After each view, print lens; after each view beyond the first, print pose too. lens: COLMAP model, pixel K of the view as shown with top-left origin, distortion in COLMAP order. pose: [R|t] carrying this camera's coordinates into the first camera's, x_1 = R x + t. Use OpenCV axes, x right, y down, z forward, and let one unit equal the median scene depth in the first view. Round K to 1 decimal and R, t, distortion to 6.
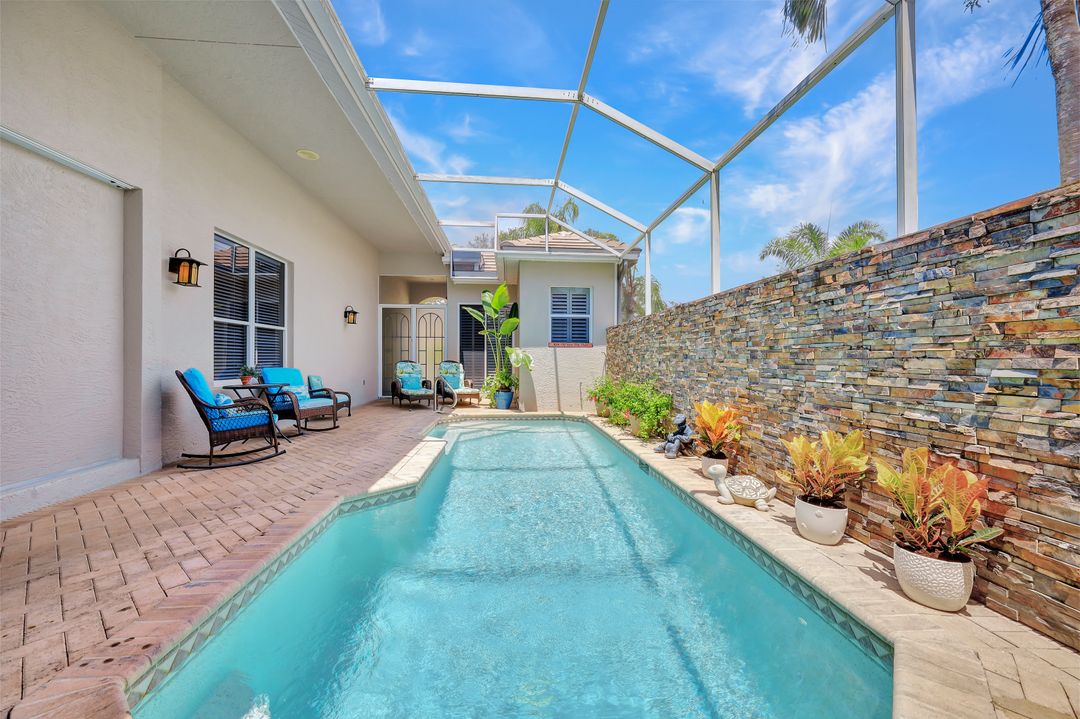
lens RADIAL K [[433.3, 0, 540.0], [0, 433.3, 359.5], [0, 0, 1]] dist [-0.000744, 0.000063]
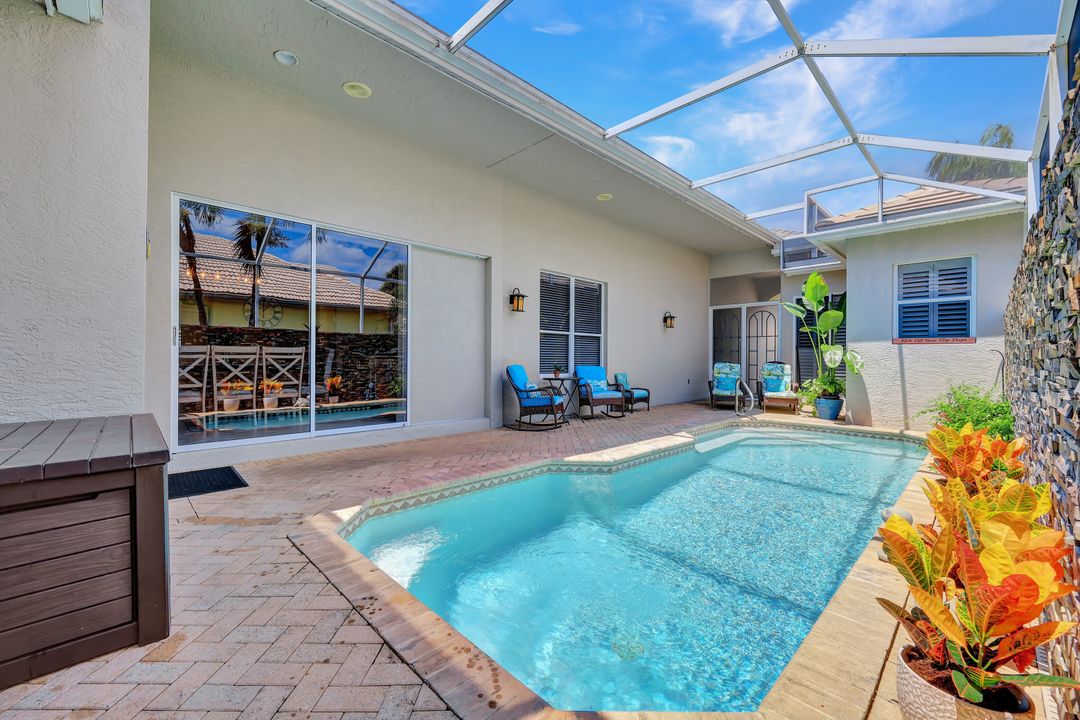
lens RADIAL K [[433.3, 0, 540.0], [0, 433.3, 360.0], [0, 0, 1]] dist [-0.000744, 0.000063]
pose [[0.641416, 0.004006, -0.767183, 0.447802], [-0.004219, 0.999990, 0.001694, 0.000383], [0.767182, 0.002150, 0.641426, 0.071225]]
